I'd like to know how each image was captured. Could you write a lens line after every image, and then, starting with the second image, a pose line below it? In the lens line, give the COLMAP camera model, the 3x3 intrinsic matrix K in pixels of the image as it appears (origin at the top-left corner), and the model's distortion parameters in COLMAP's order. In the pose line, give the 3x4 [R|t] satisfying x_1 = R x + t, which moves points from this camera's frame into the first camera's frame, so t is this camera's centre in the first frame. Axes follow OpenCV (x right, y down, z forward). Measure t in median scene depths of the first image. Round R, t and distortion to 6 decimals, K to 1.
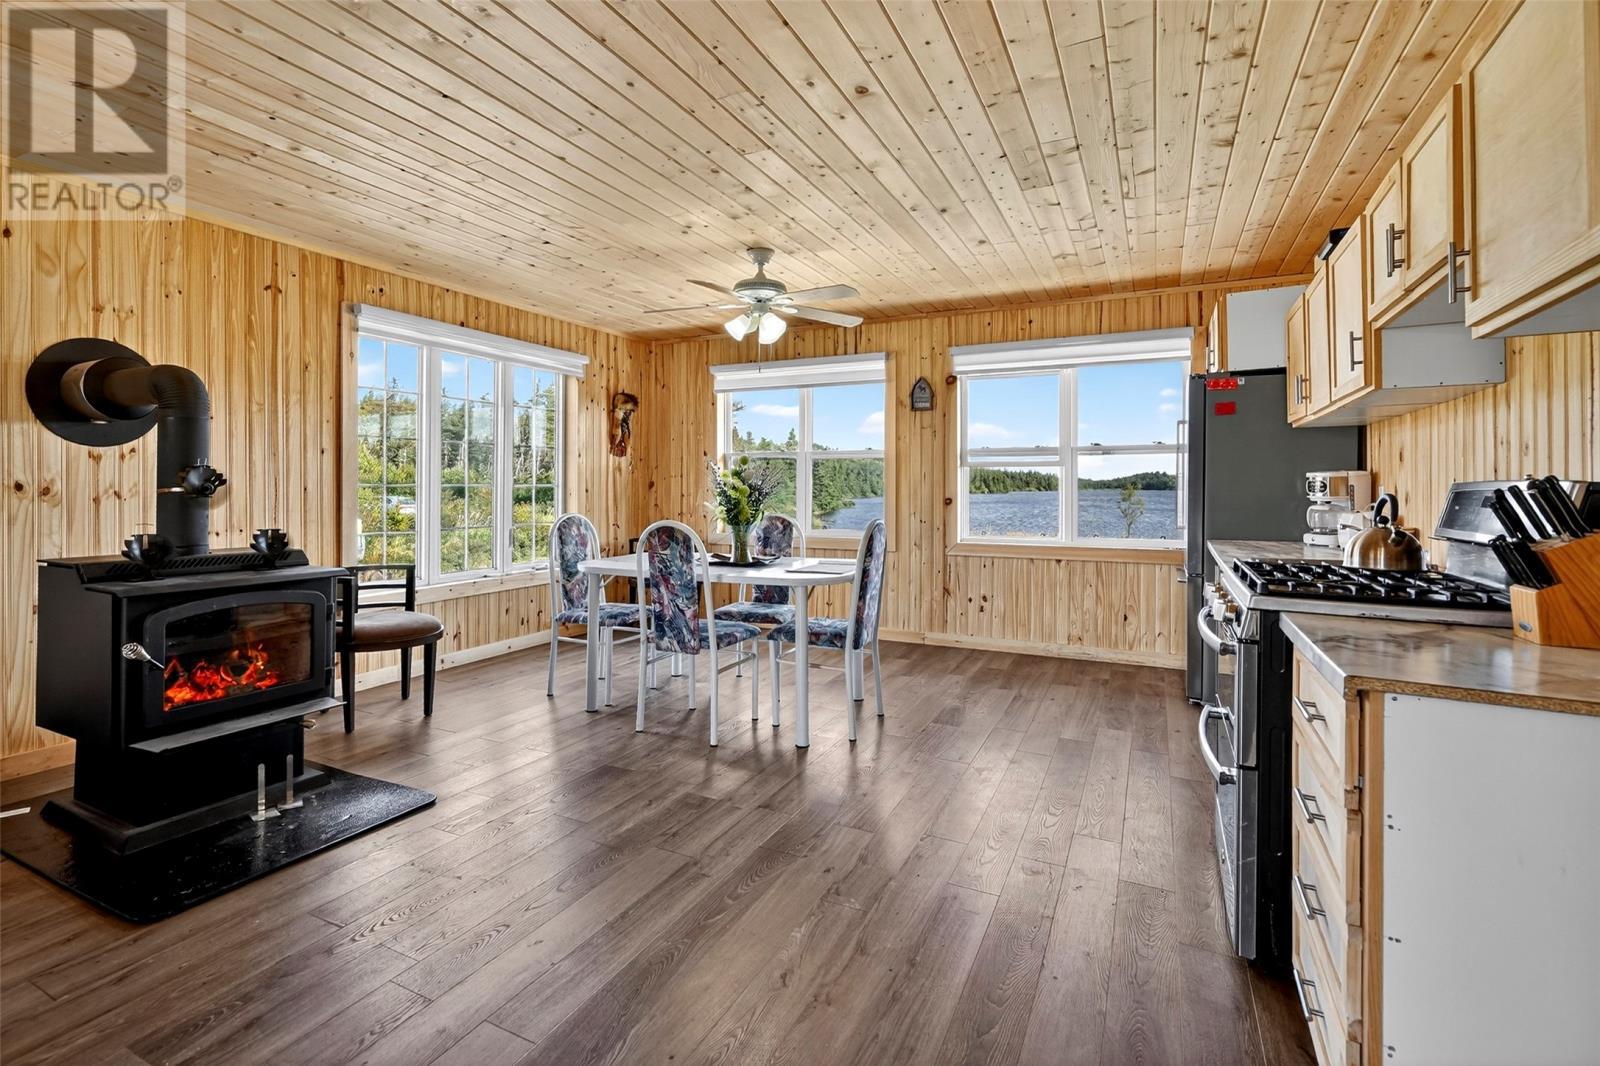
lens RADIAL K [[737.3, 0, 786.2], [0, 737.3, 482.9], [0, 0, 1]] dist [-0.008037, 0.004791]
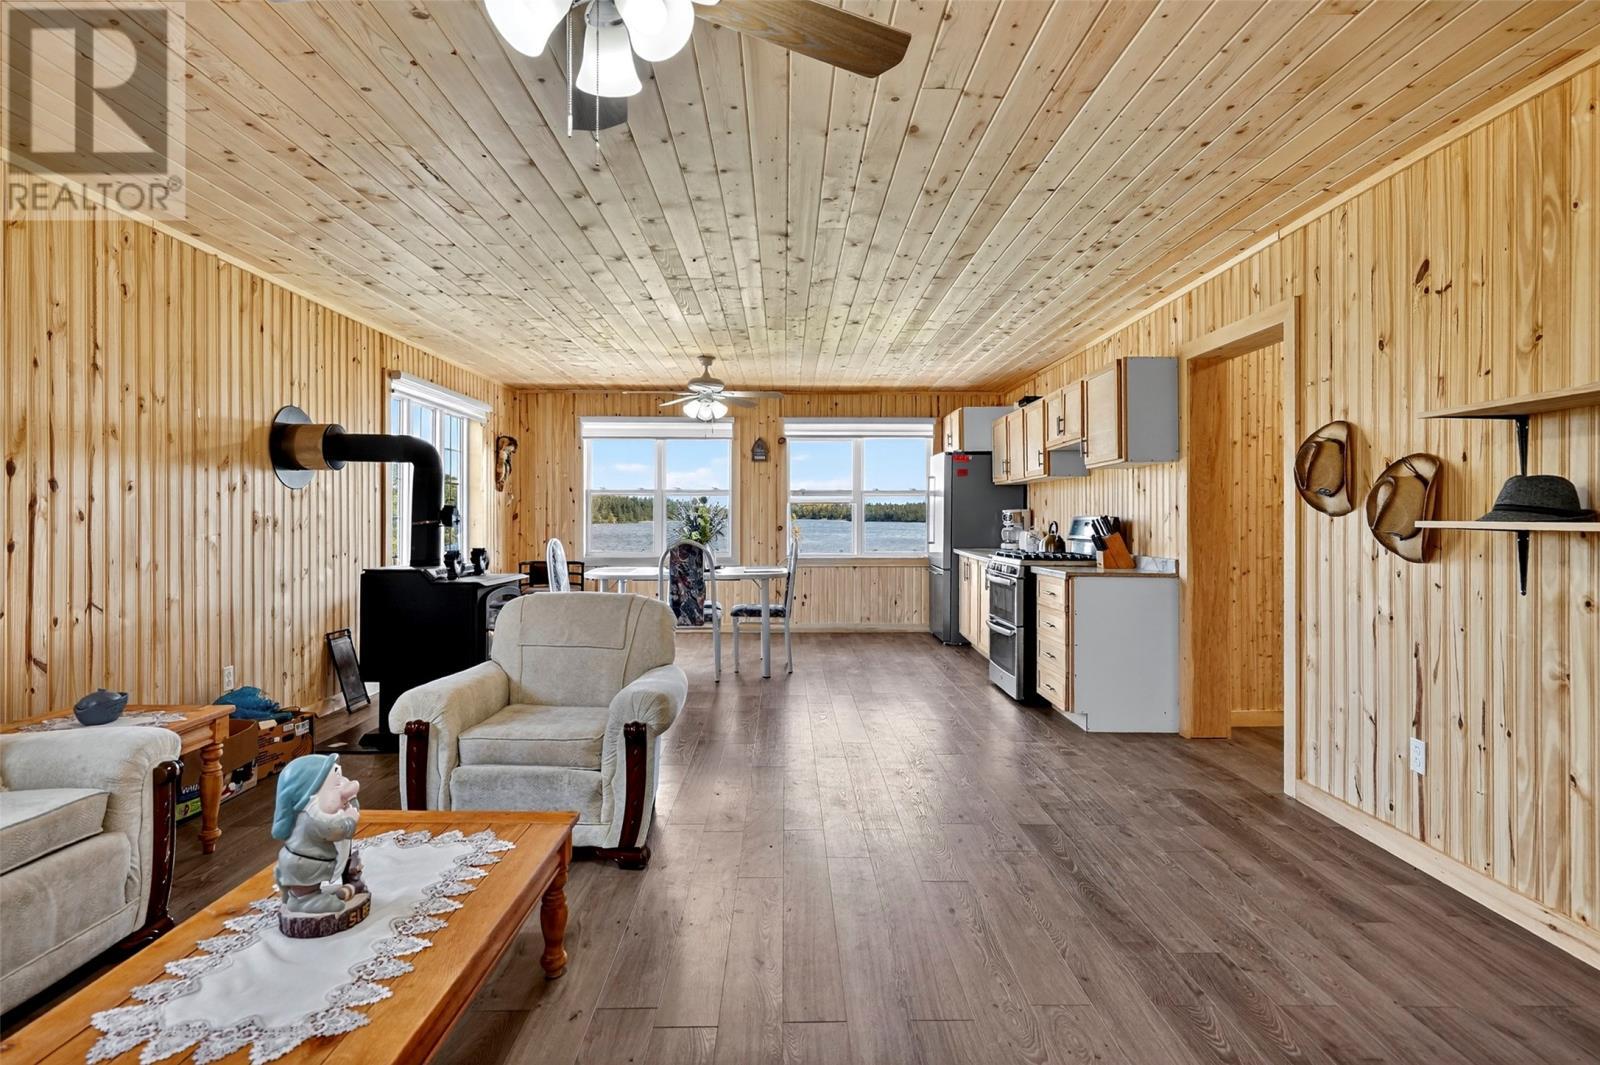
lens RADIAL K [[857.7, 0, 794.8], [0, 857.7, 507.8], [0, 0, 1]] dist [0.016280, -0.001165]
pose [[0.887999, 0.003086, 0.459836, -0.559608], [-0.001344, 0.999991, -0.004115, -0.007236], [-0.459844, 0.003037, 0.887994, -0.505040]]
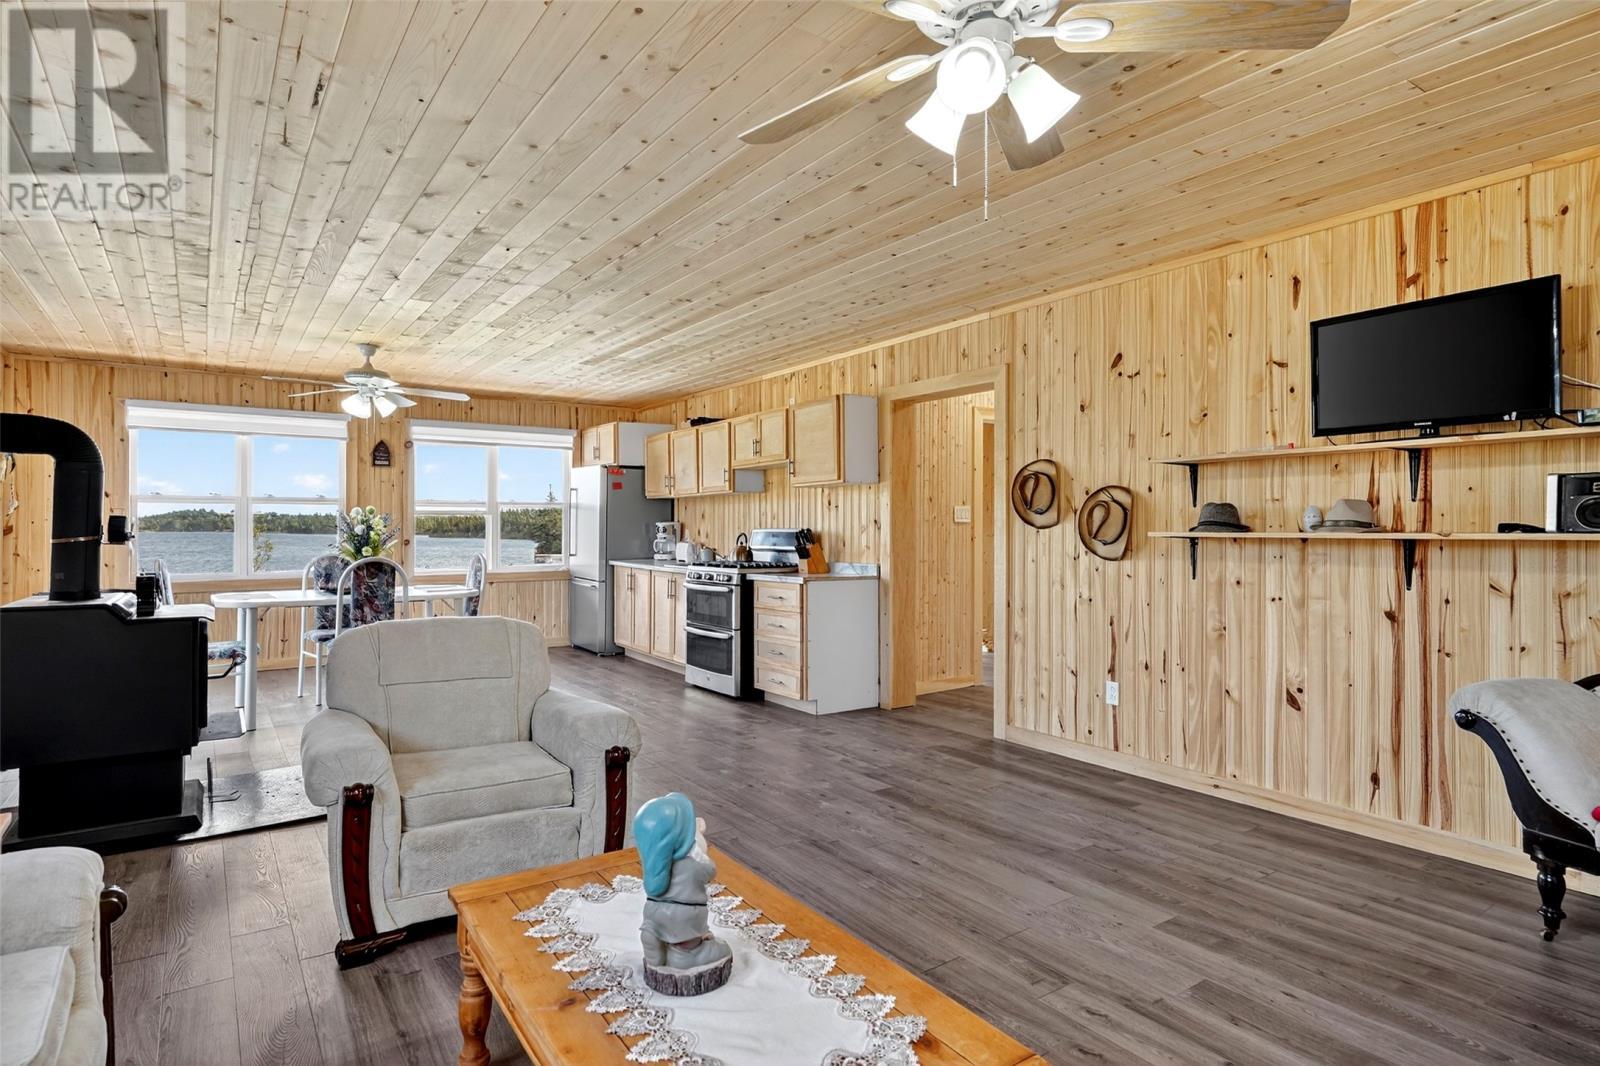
lens RADIAL K [[857.7, 0, 786.7], [0, 857.7, 524.7], [0, 0, 1]] dist [0.016280, -0.001165]
pose [[0.481942, 0.000291, 0.876203, -0.830157], [-0.002629, 0.999996, 0.001114, -0.008563], [-0.876199, -0.002840, 0.481941, -0.291296]]
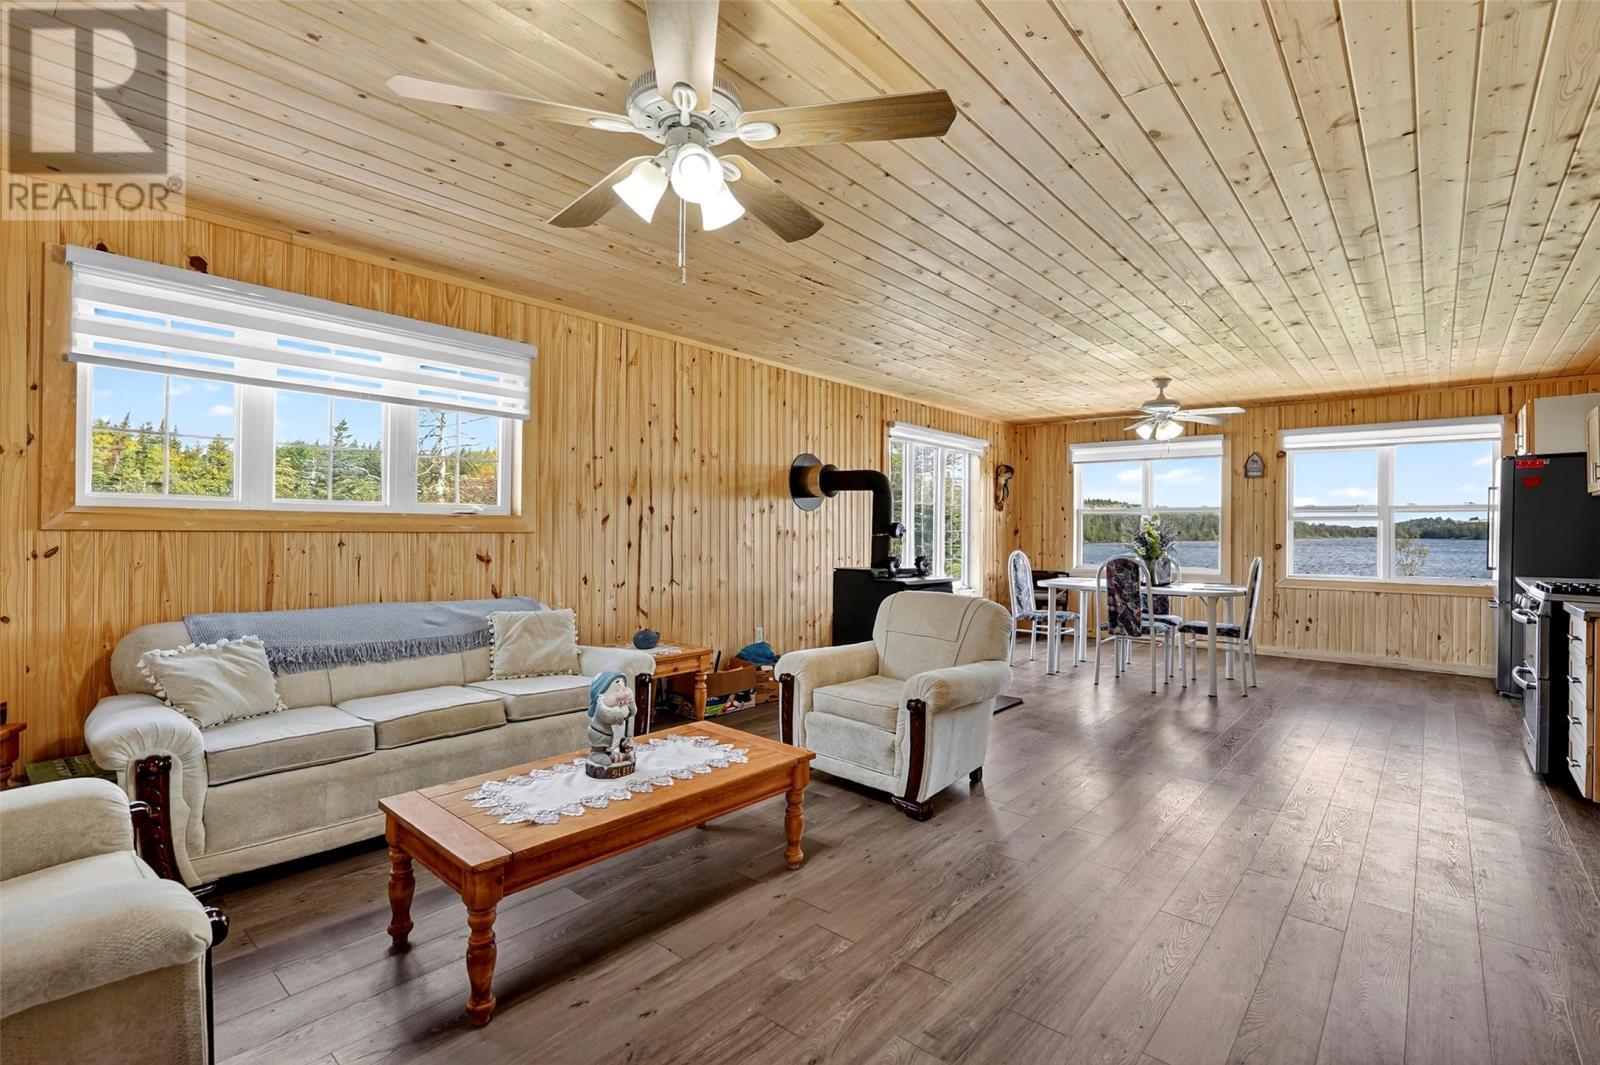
lens RADIAL K [[737.3, 0, 797.2], [0, 737.3, 526.5], [0, 0, 1]] dist [-0.008037, 0.004791]
pose [[0.968764, 0.006461, -0.247900, -0.324497], [-0.006672, 0.999978, -0.000012, -0.006080], [0.247894, 0.001665, 0.968786, -0.552867]]
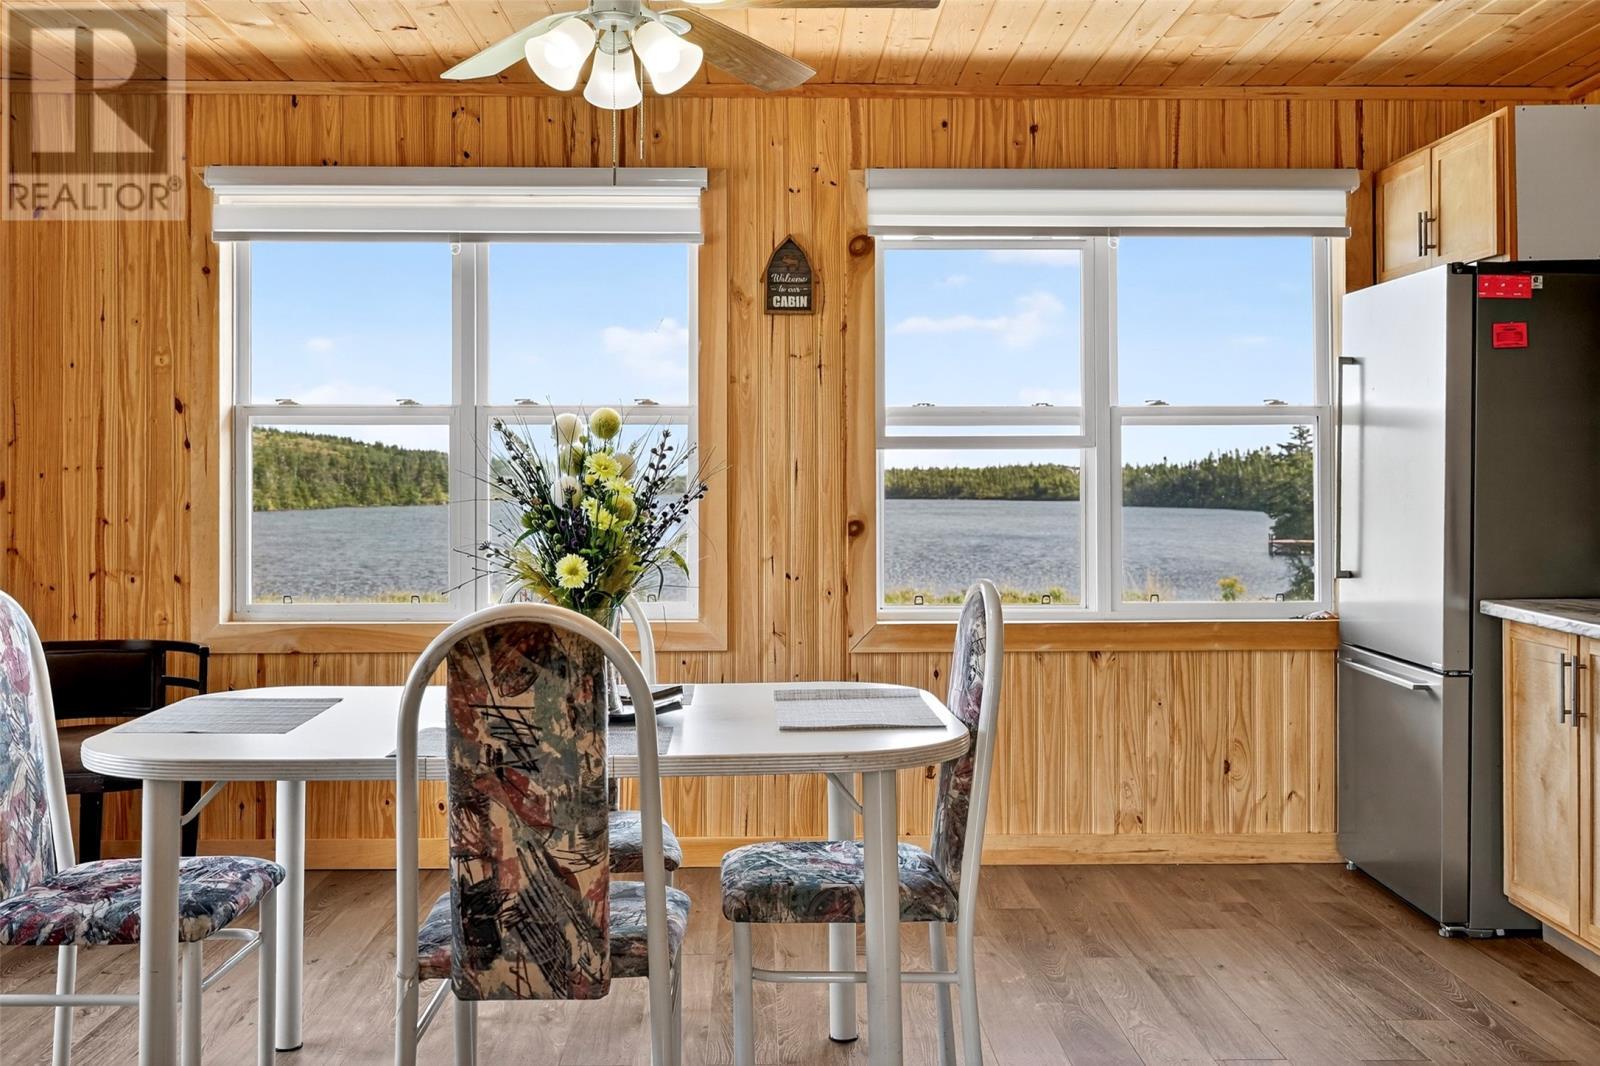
lens RADIAL K [[1581.1, 0, 790.2], [0, 1581.1, 483.6], [0, 0, 1]] dist [-0.006247, 0.000000]
pose [[0.884531, -0.002354, 0.466476, -0.272805], [0.001801, 0.999997, 0.001632, -0.002749], [-0.466478, -0.000603, 0.884532, 0.226663]]
